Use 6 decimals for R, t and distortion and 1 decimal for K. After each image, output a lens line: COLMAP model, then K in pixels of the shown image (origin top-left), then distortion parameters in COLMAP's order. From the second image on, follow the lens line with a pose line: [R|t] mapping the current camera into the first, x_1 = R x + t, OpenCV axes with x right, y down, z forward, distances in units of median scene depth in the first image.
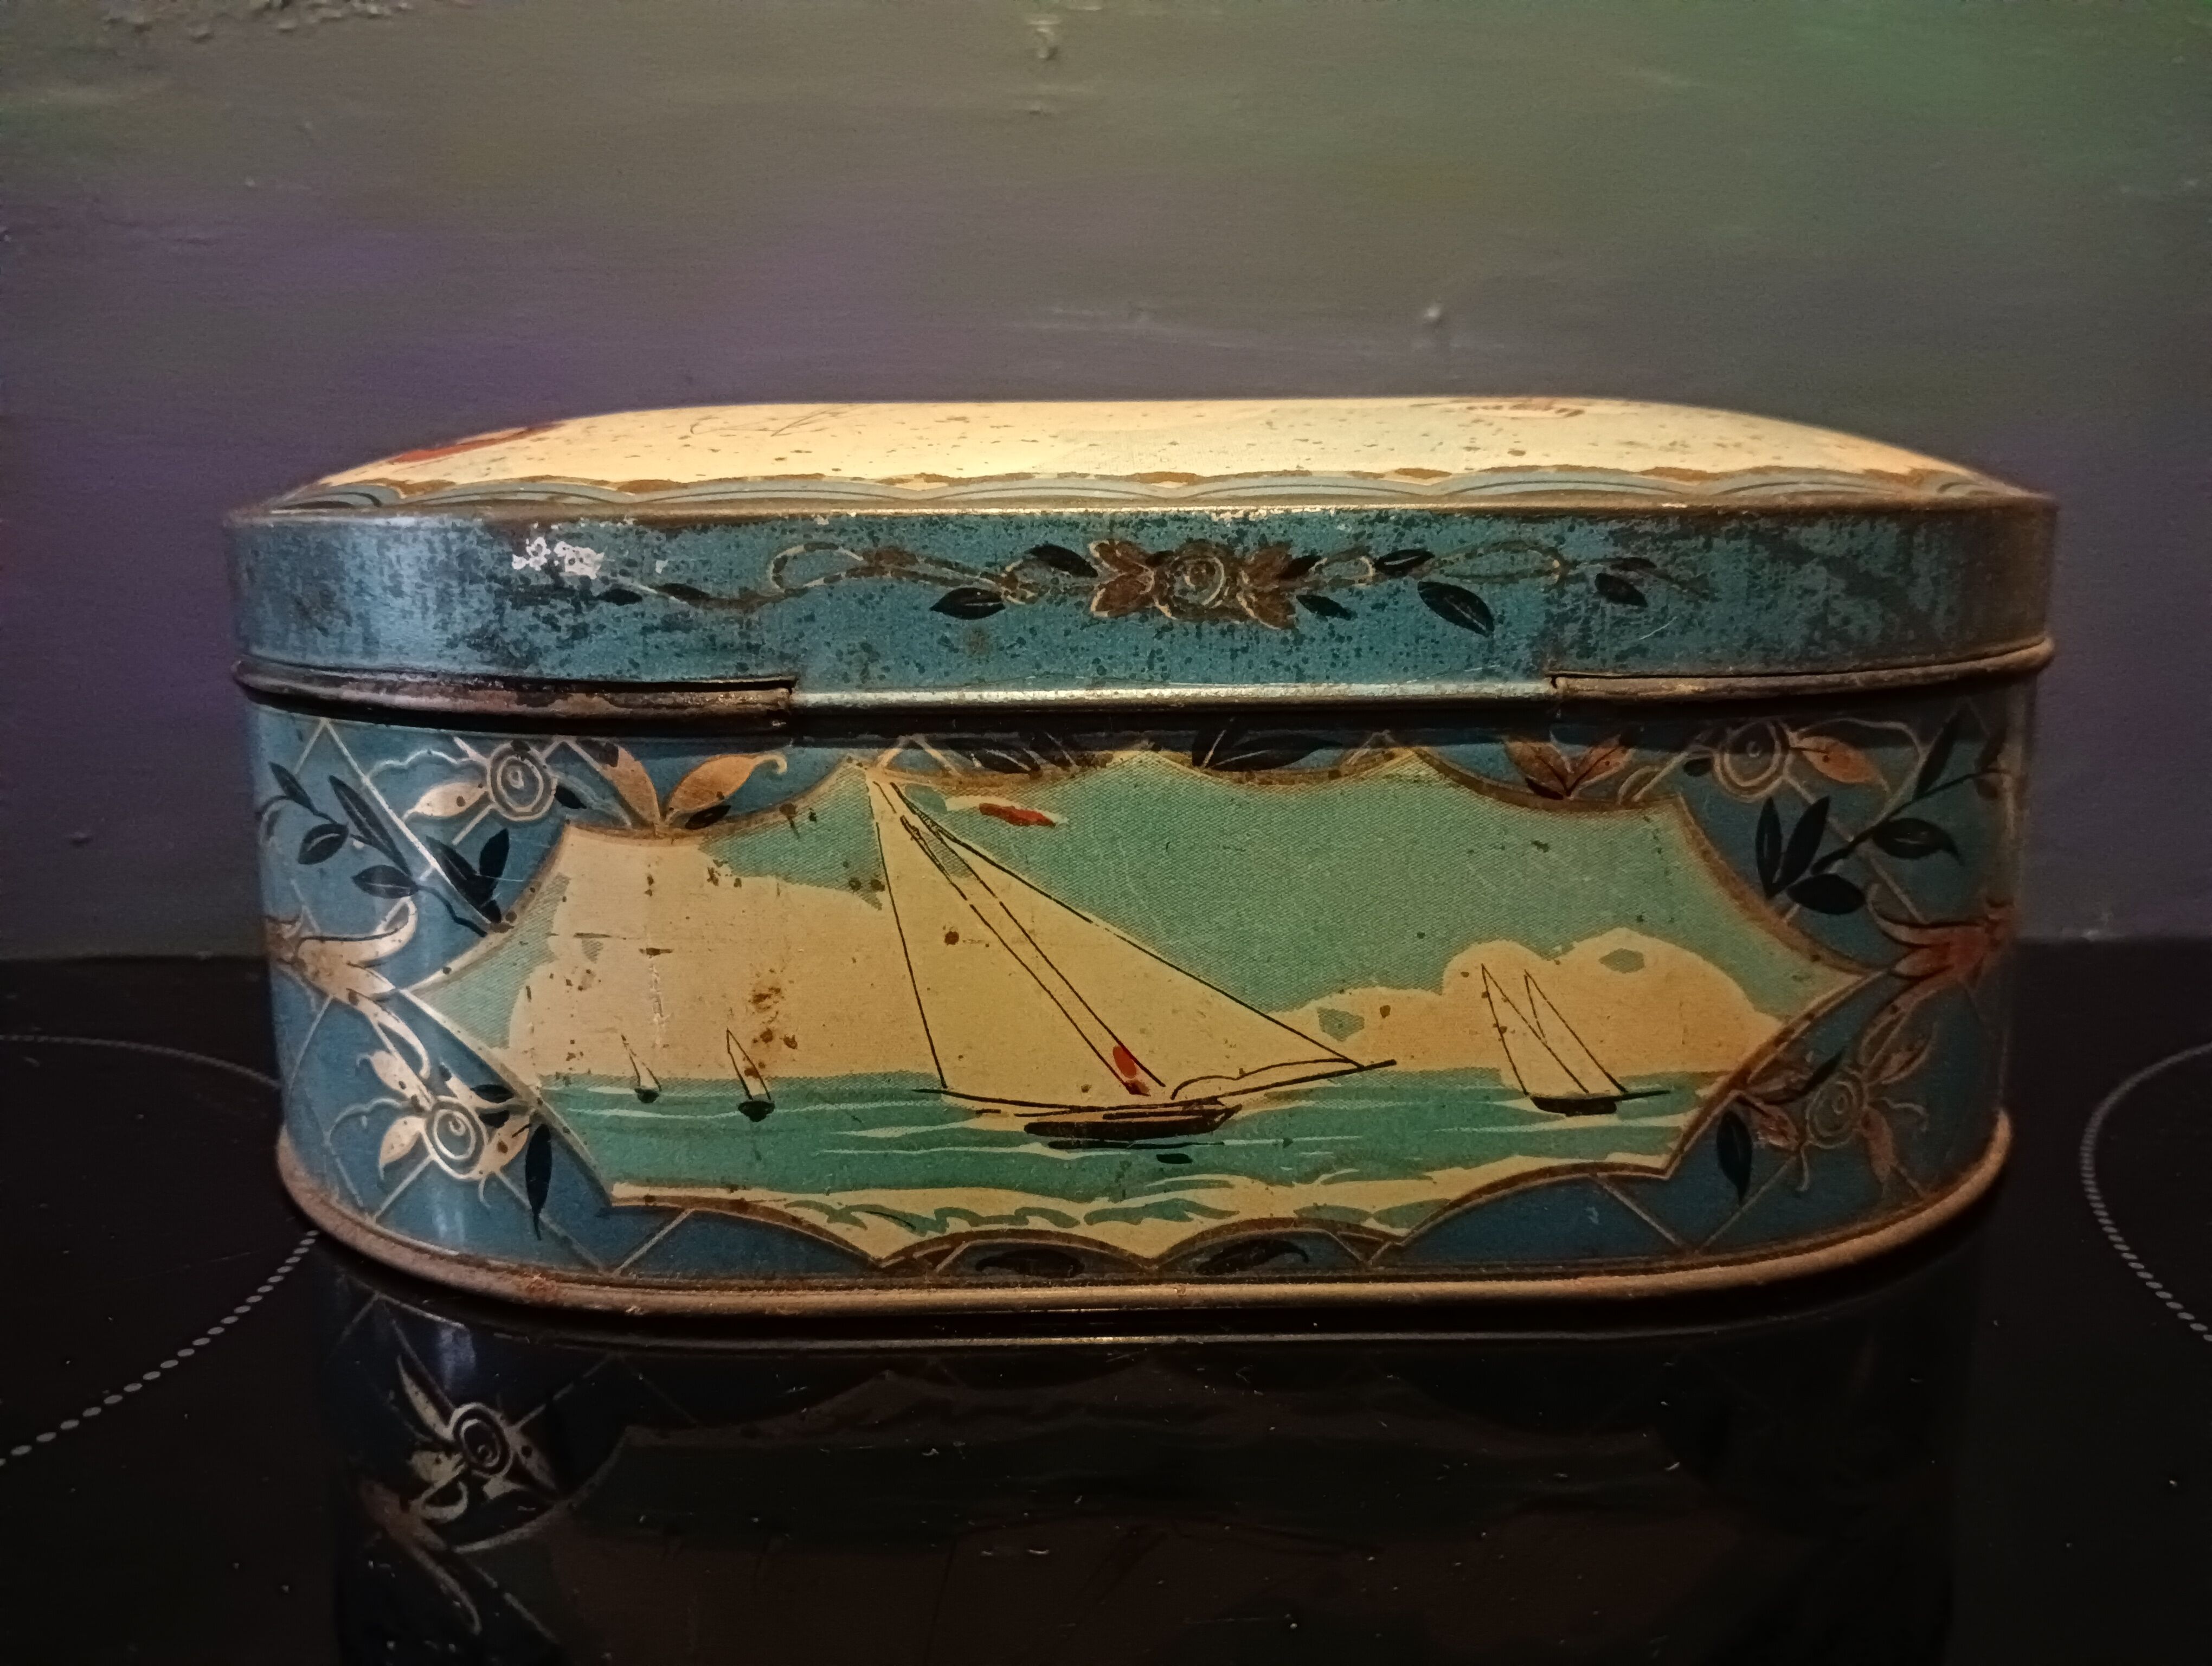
lens RADIAL K [[1940.4, 0, 1093.8], [0, 1940.4, 865.2], [0, 0, 1]] dist [0.038185, -0.015665]
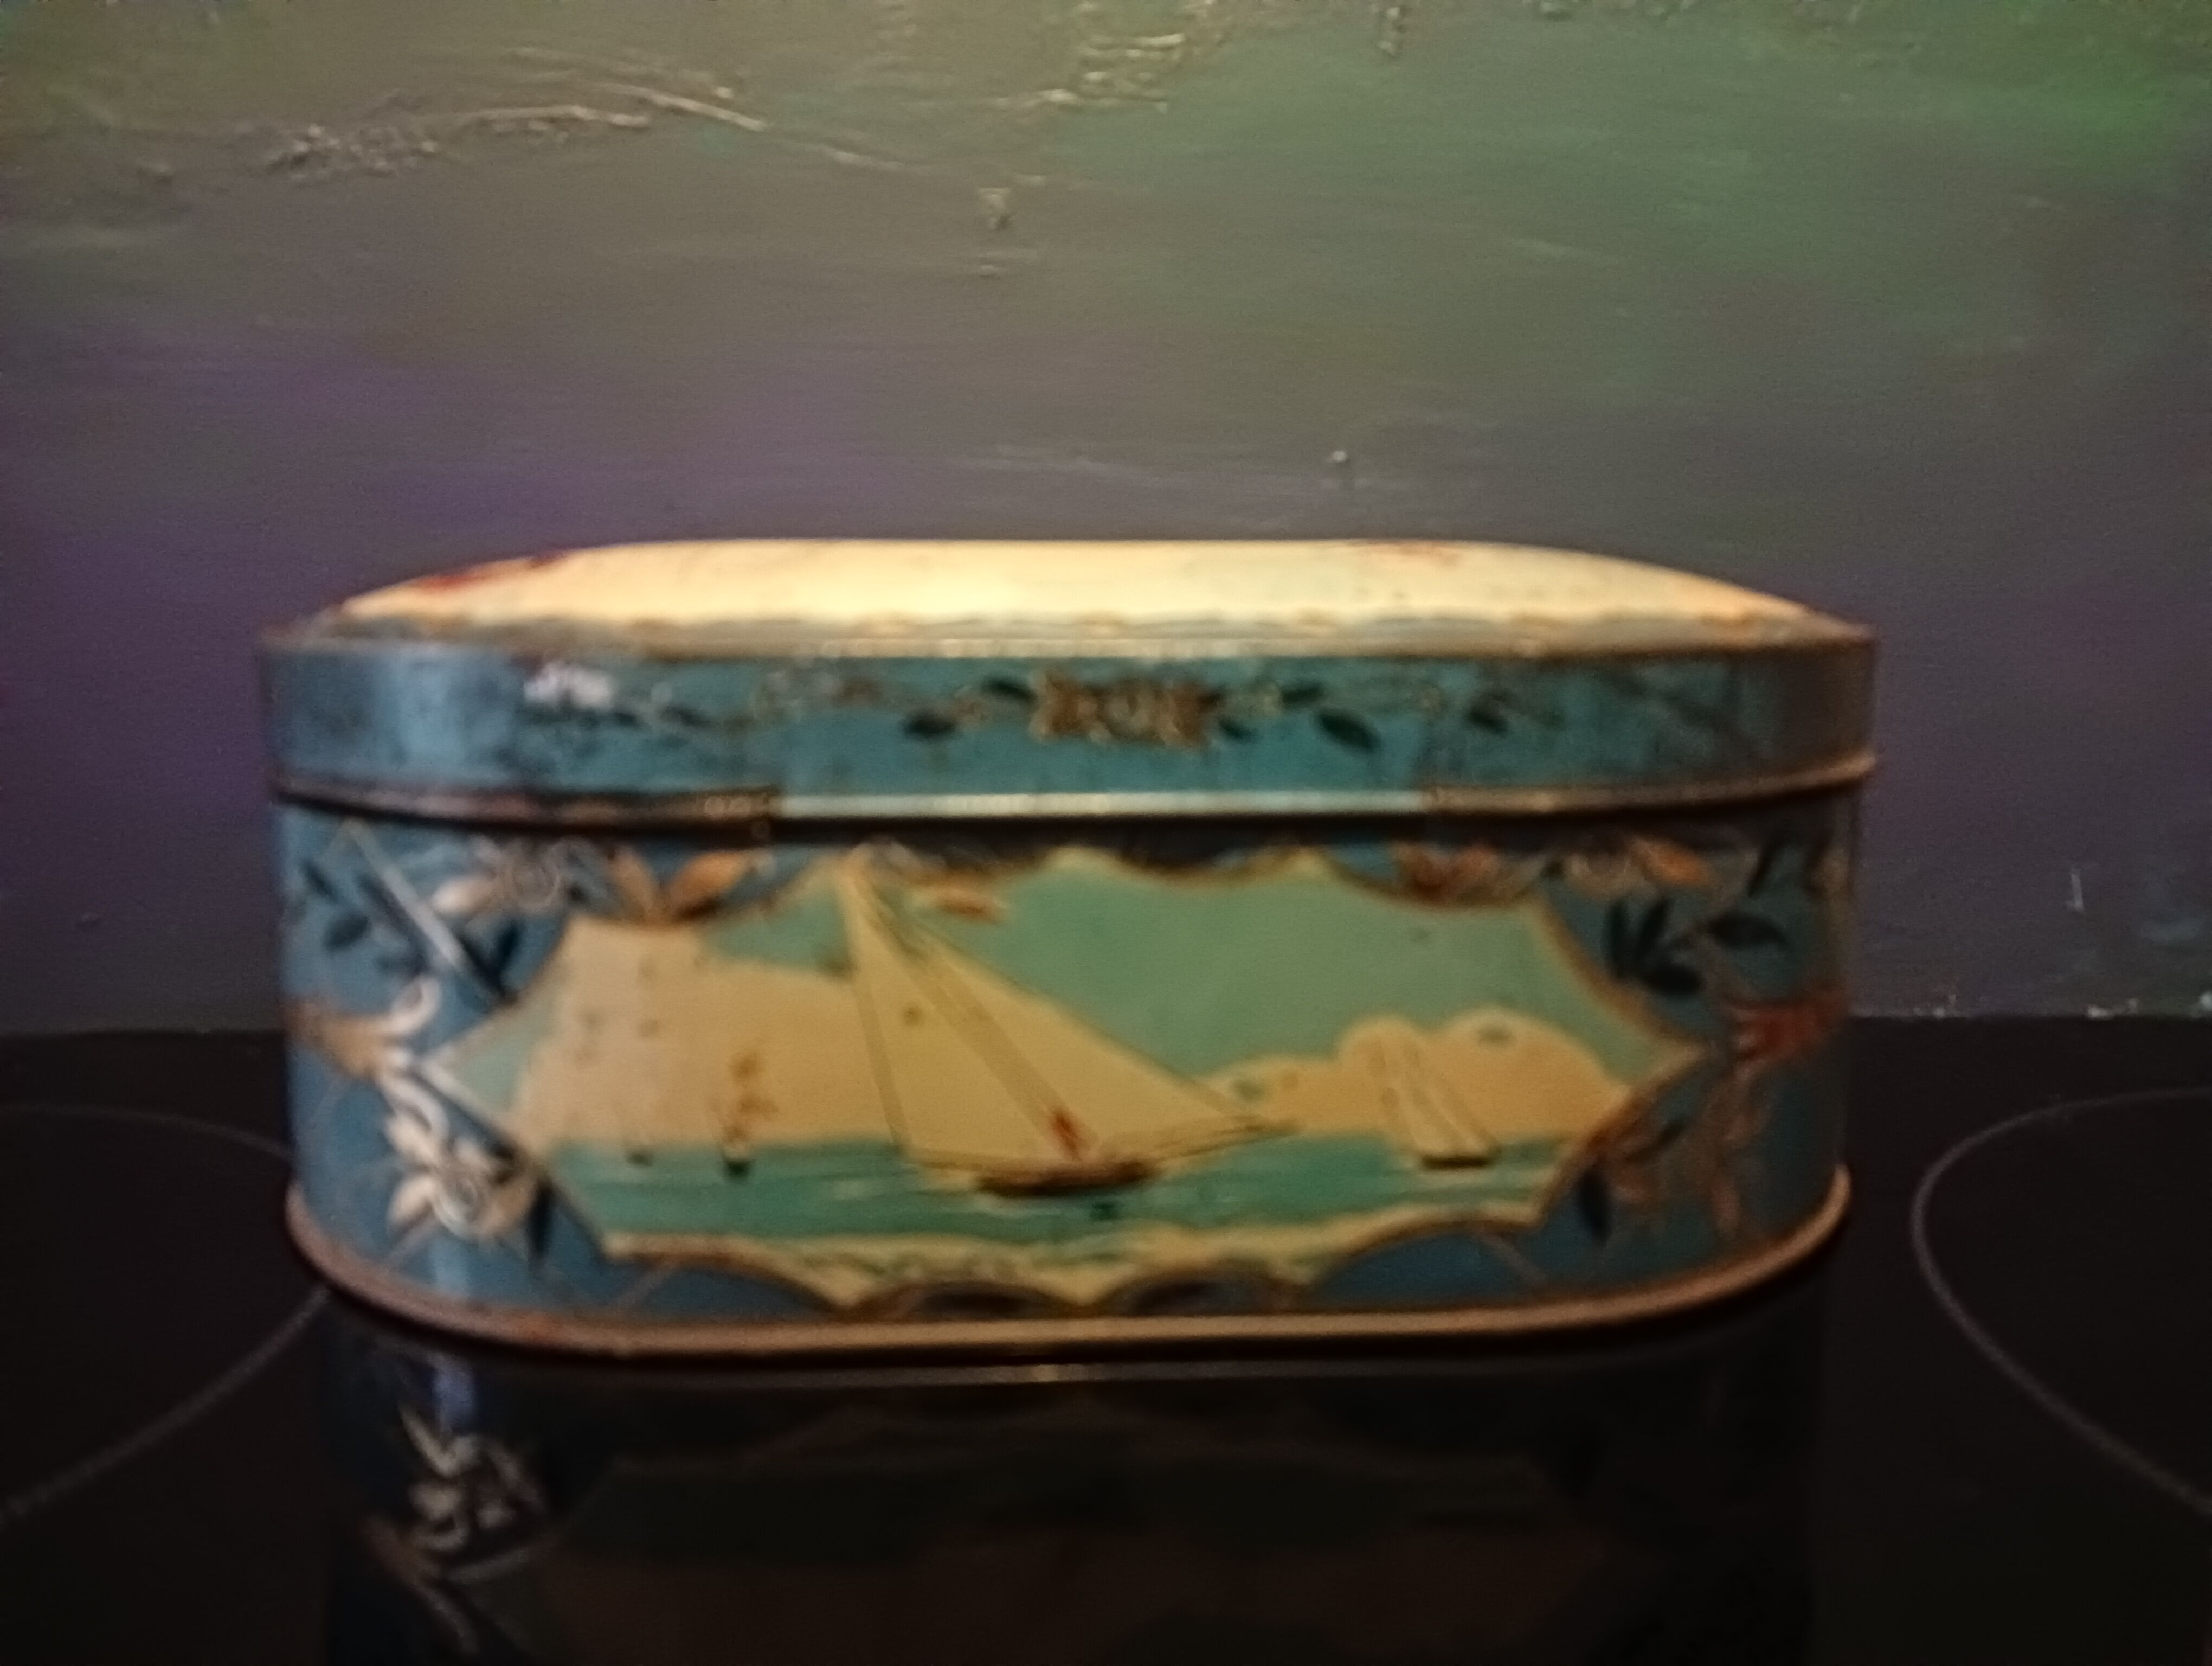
lens RADIAL K [[1940.4, 0, 1110.0], [0, 1940.4, 828.7], [0, 0, 1]] dist [0.038185, -0.015665]
pose [[0.999239, 0.004440, 0.038747, -0.001377], [-0.002273, 0.998439, -0.055803, -0.009081], [-0.038934, 0.055673, 0.997690, -0.145949]]
